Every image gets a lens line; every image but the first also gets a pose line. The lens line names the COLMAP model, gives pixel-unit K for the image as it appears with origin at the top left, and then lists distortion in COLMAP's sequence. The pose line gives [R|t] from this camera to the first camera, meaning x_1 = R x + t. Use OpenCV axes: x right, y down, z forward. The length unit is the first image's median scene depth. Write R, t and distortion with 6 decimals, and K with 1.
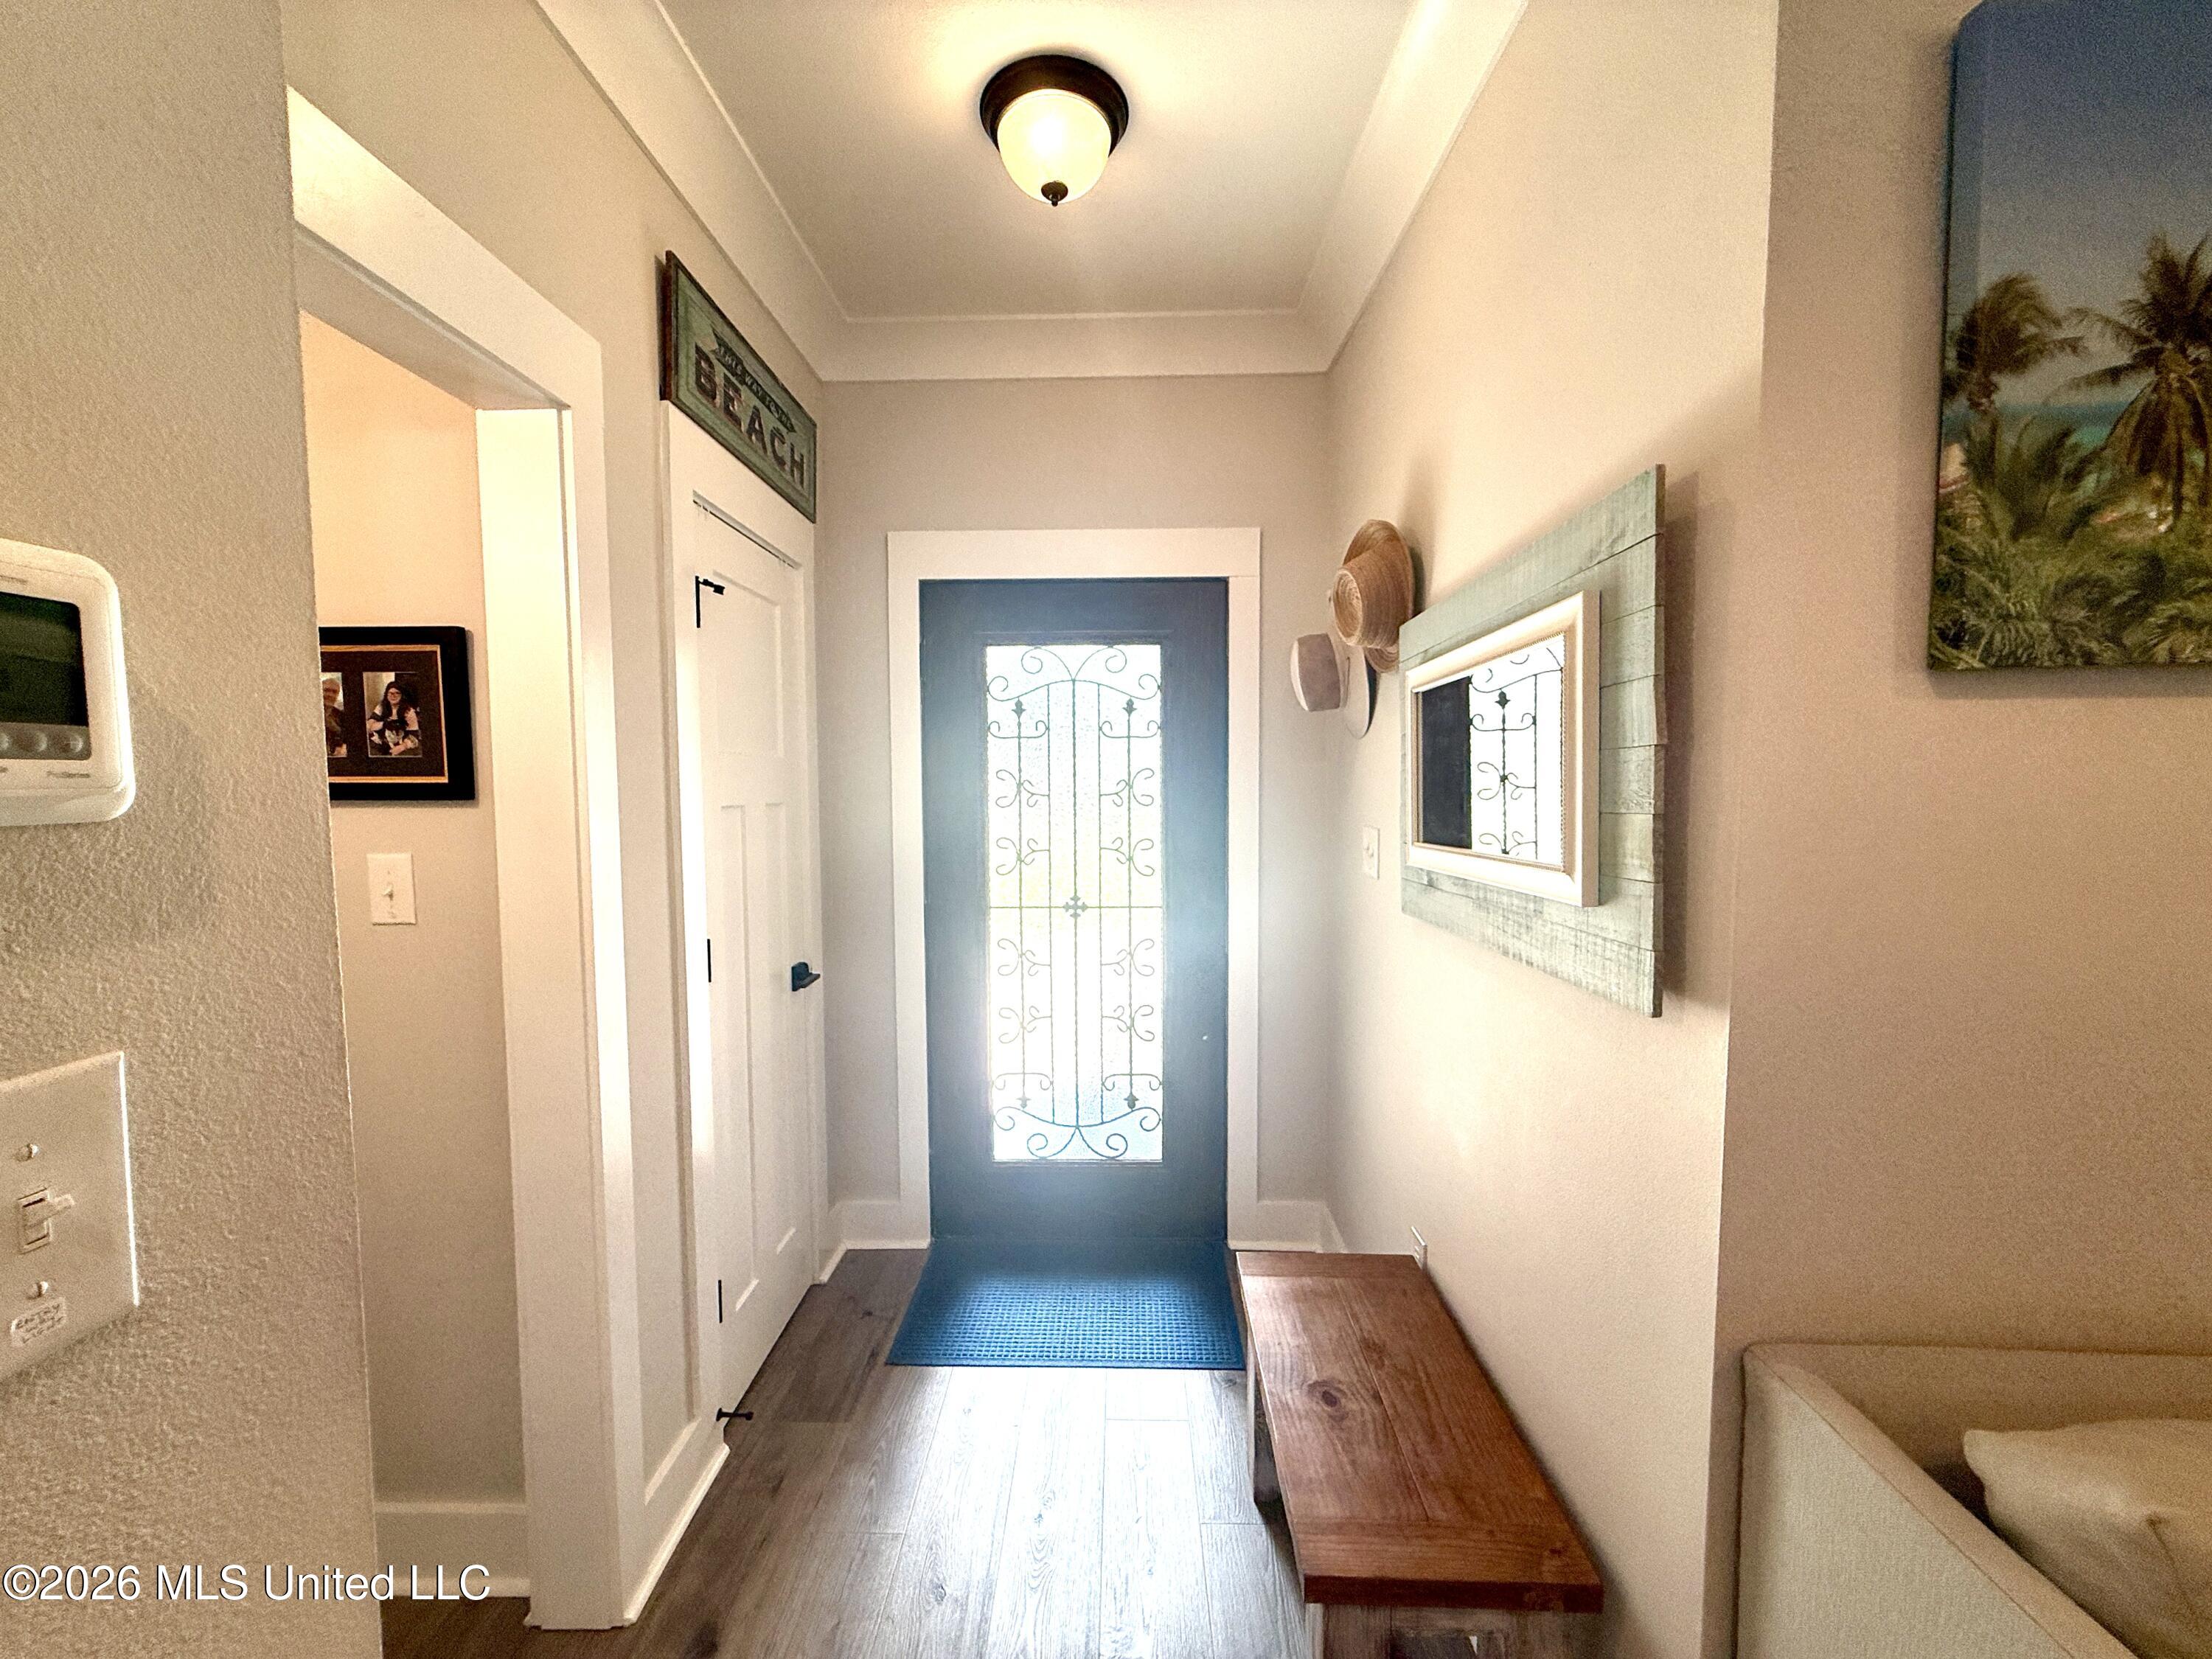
lens RADIAL K [[883.5, 0, 1101.9], [0, 883.5, 829.5], [0, 0, 1]] dist [0.000858, -0.000287]
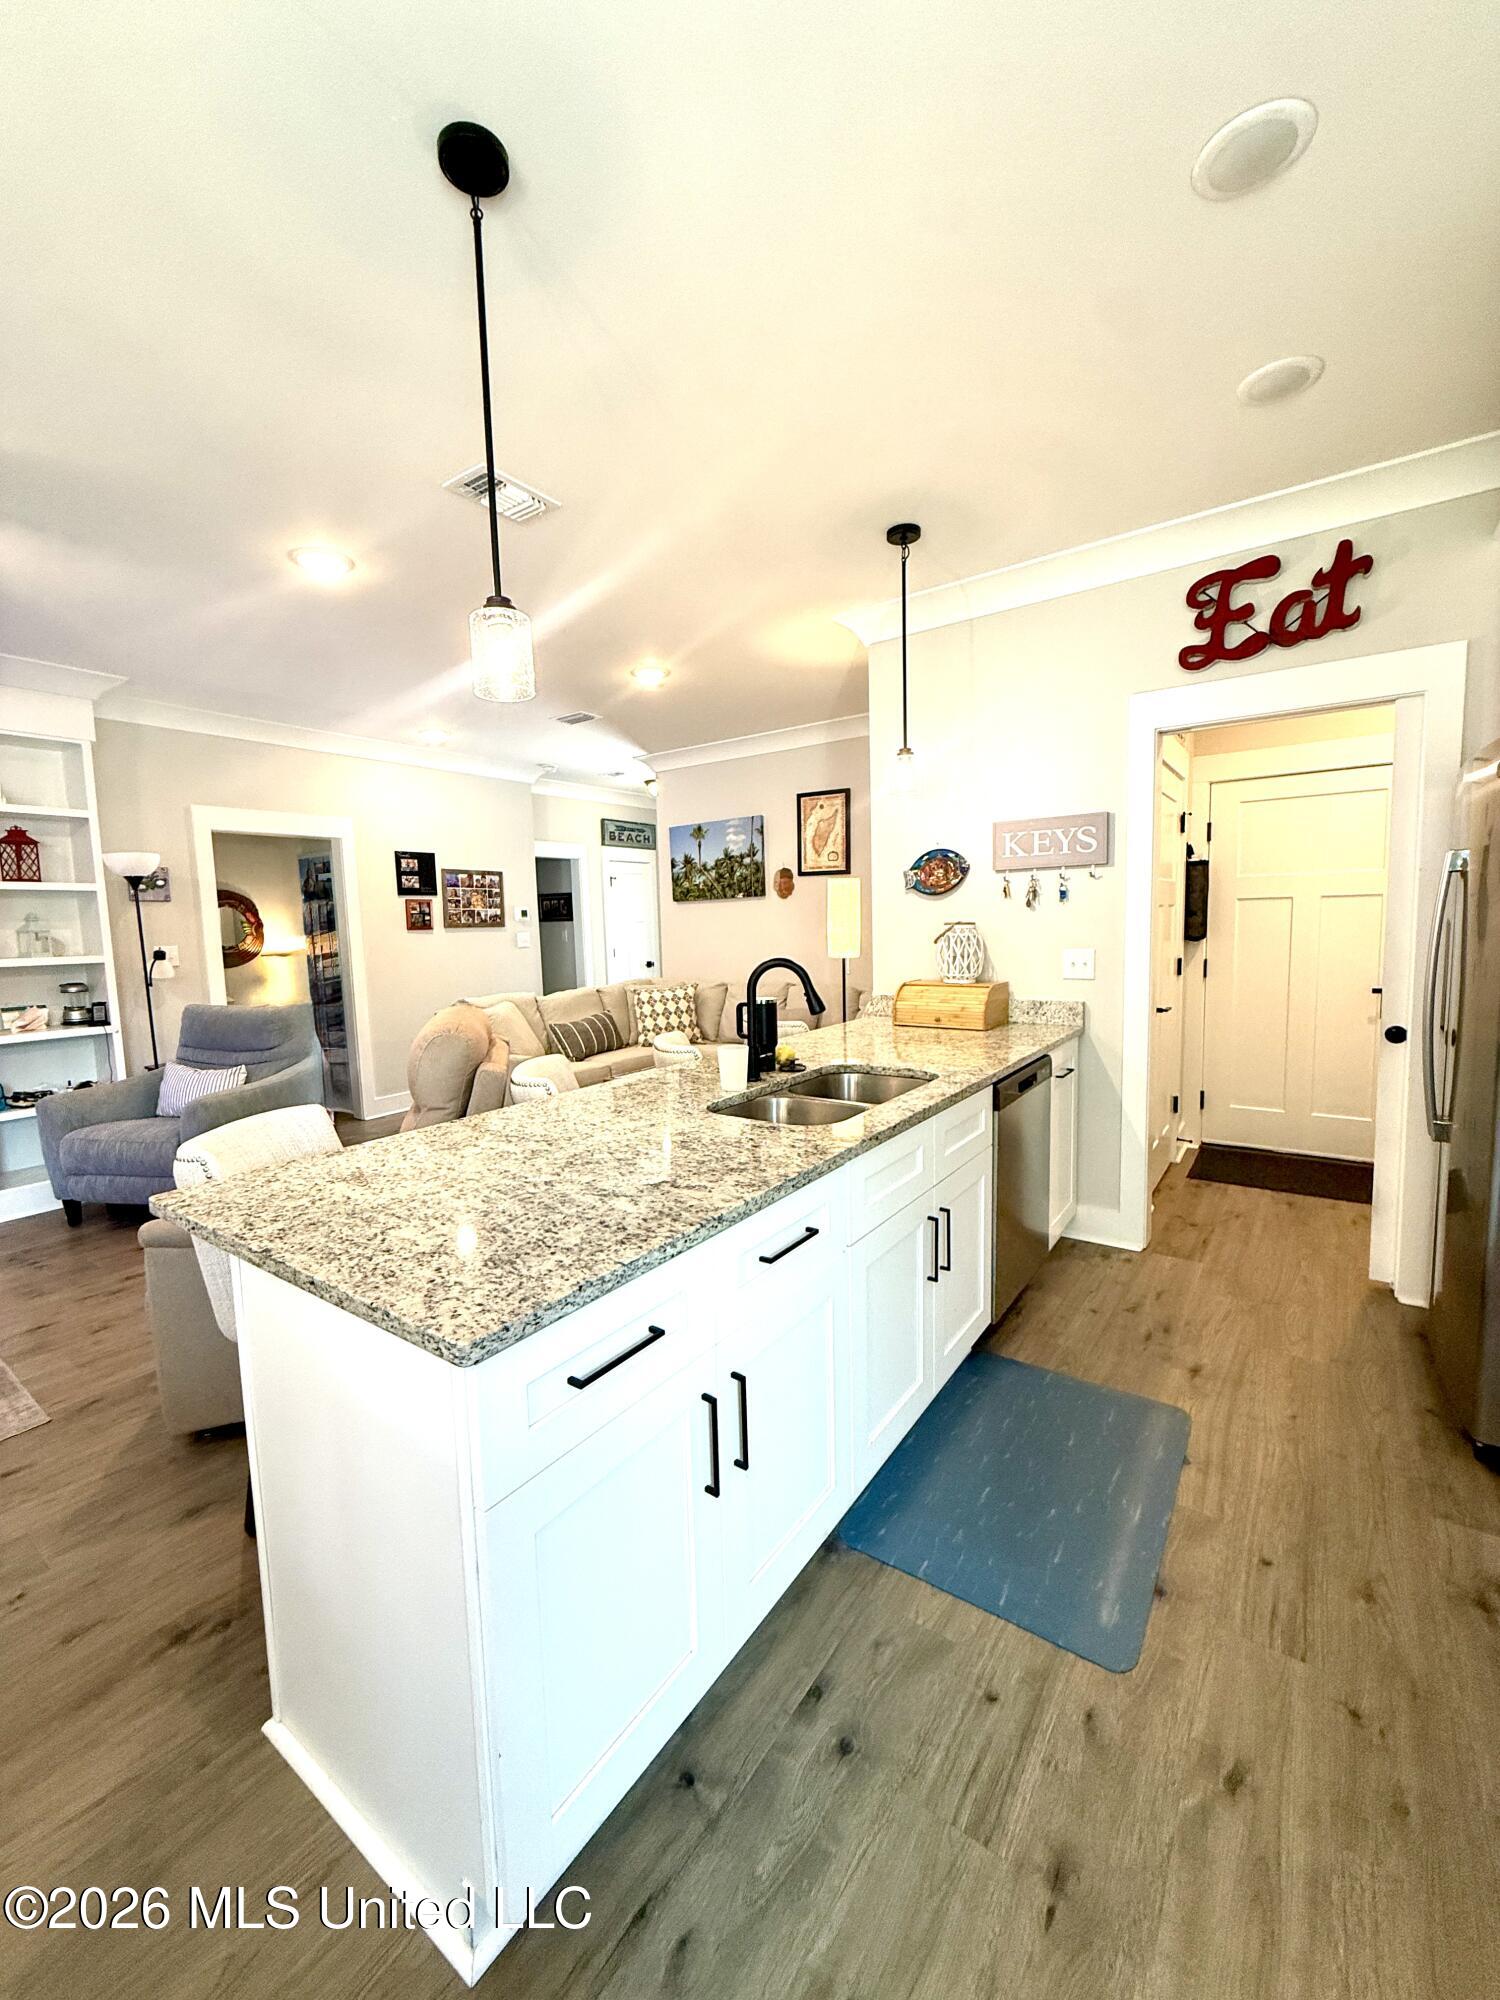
lens RADIAL K [[798.8, 0, 749.5], [0, 798.8, 995.7], [0, 0, 1]] dist [0.000858, -0.000287]
pose [[0.825391, 0.035076, -0.563471, 2.858113], [-0.004455, 0.998442, 0.055627, 0.141400], [0.564544, -0.043404, 0.824261, -2.404295]]
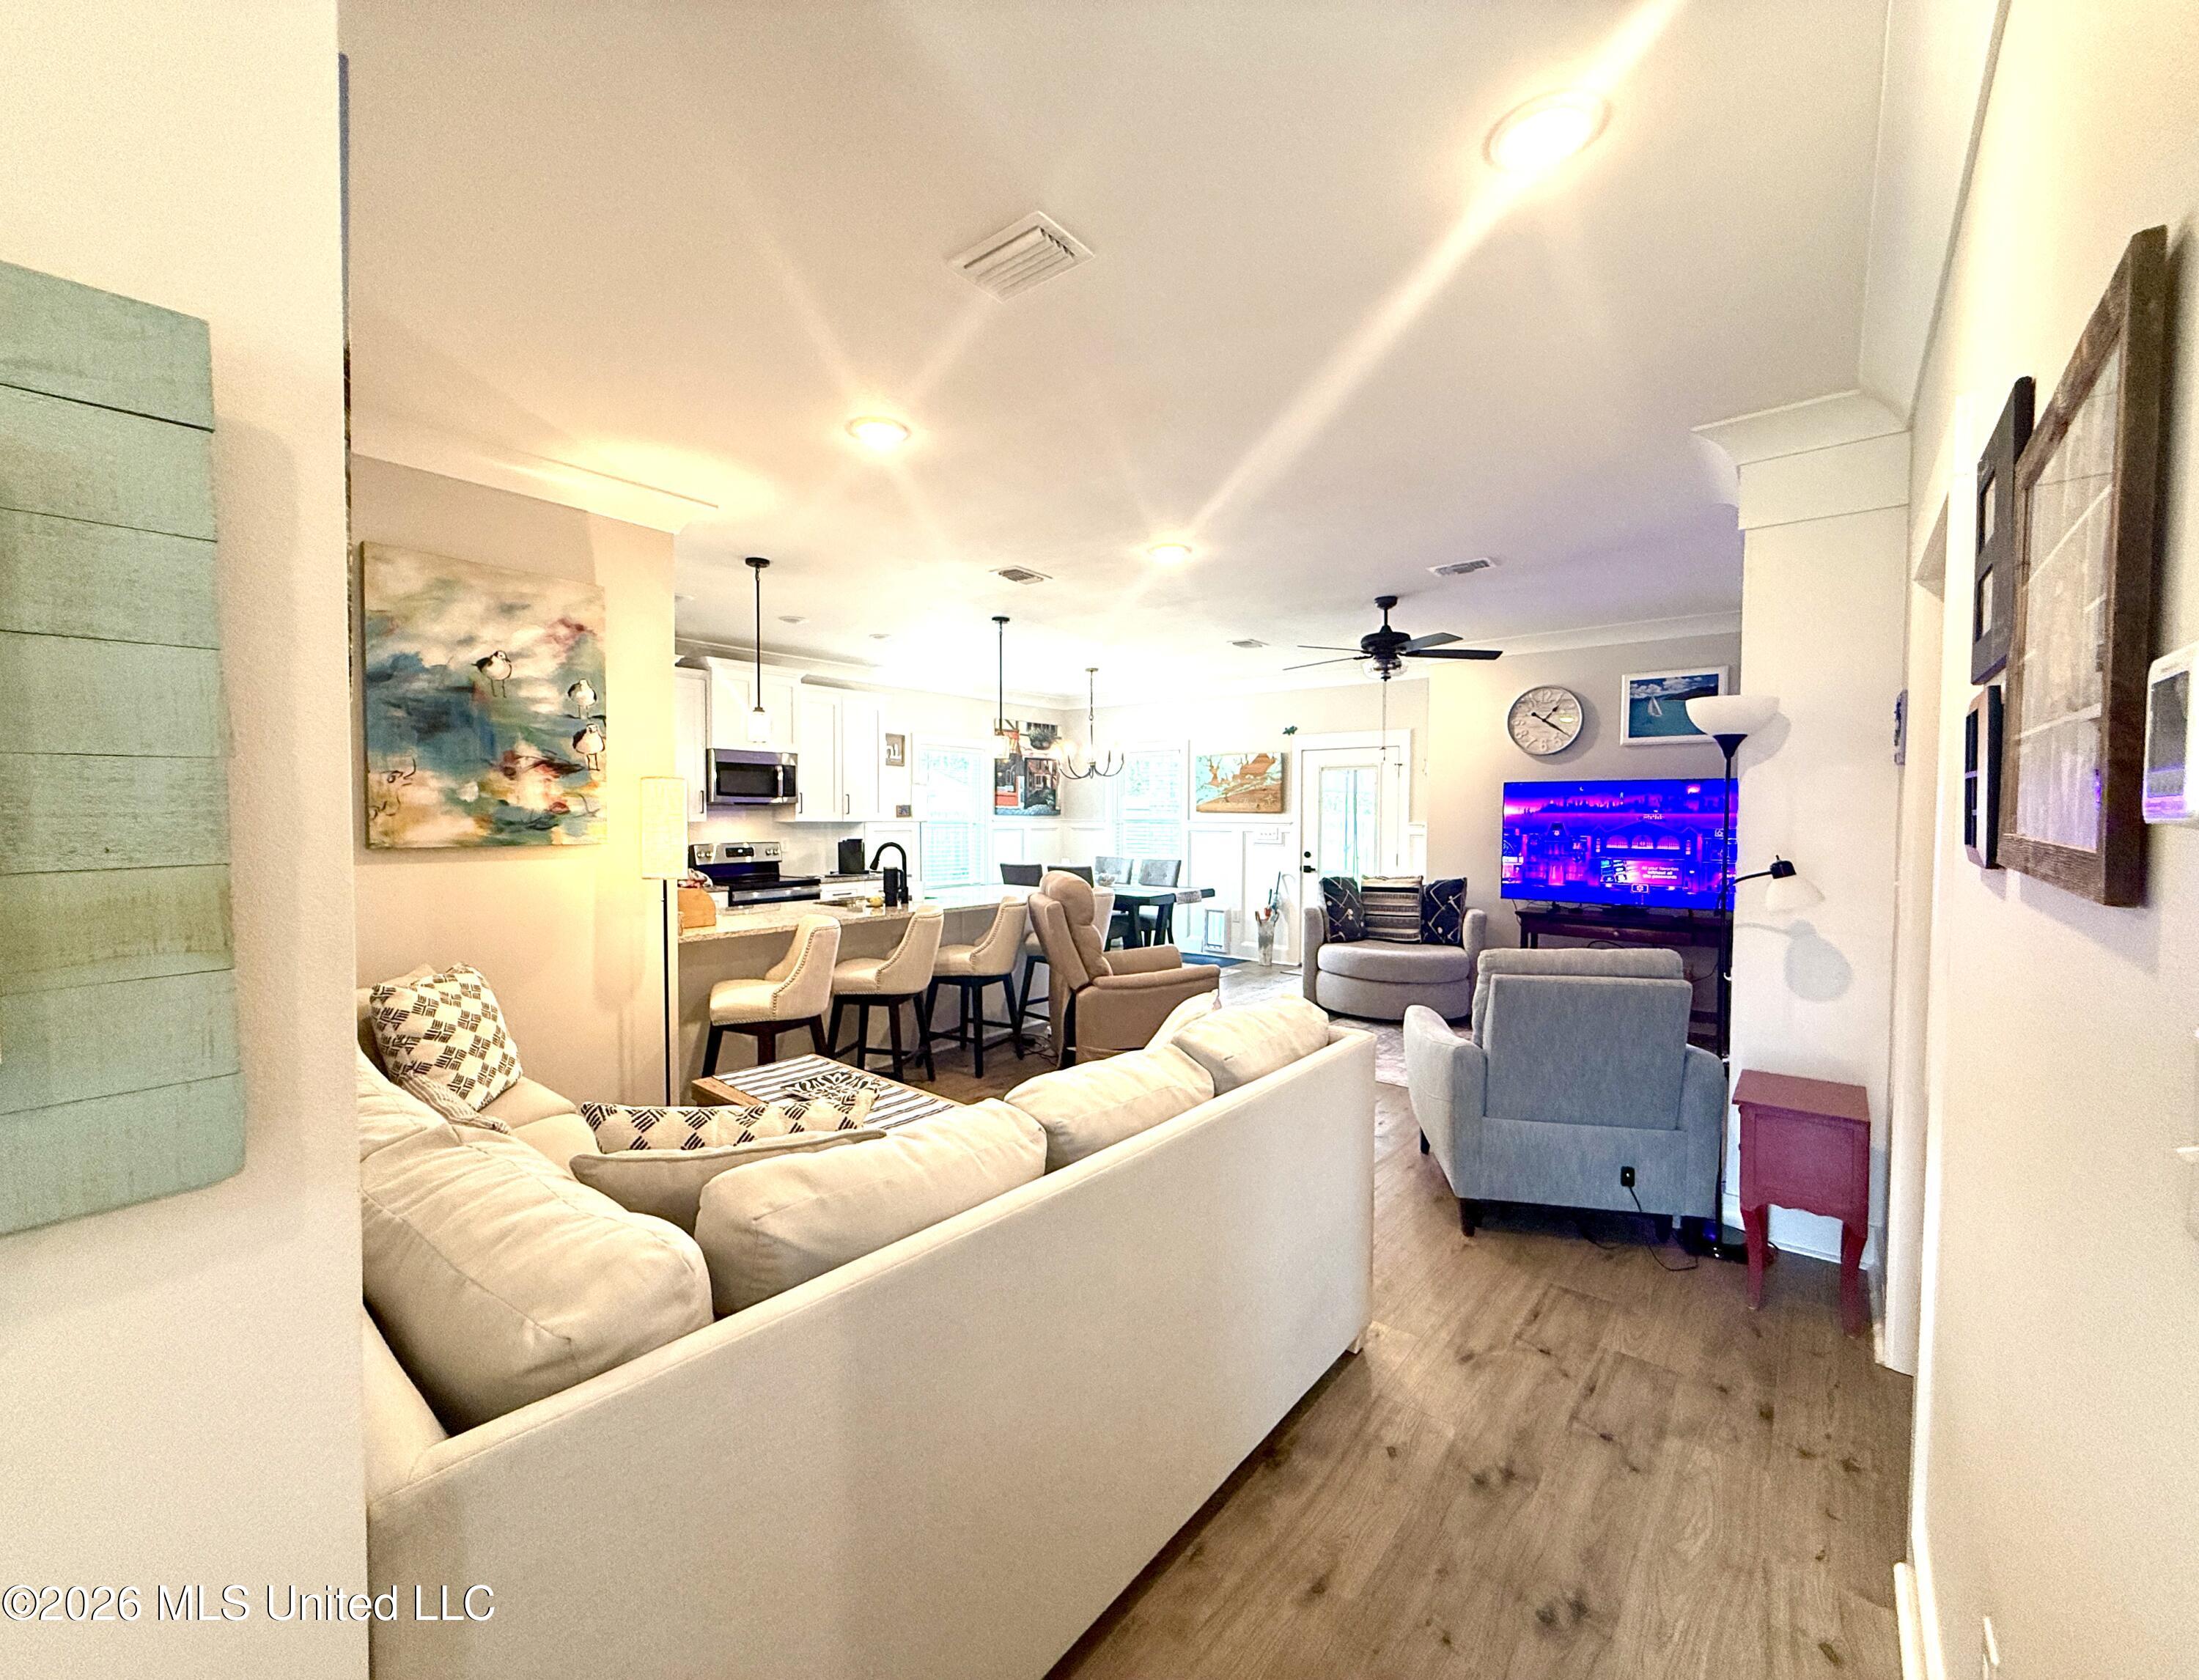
lens RADIAL K [[893.1, 0, 1072.5], [0, 893.1, 840.4], [0, 0, 1]] dist [-0.000363, -0.000010]
pose [[-0.779175, -0.017858, 0.626552, -0.145244], [0.031891, 0.997170, 0.068081, -0.034189], [-0.625995, 0.073028, -0.776400, 0.602882]]
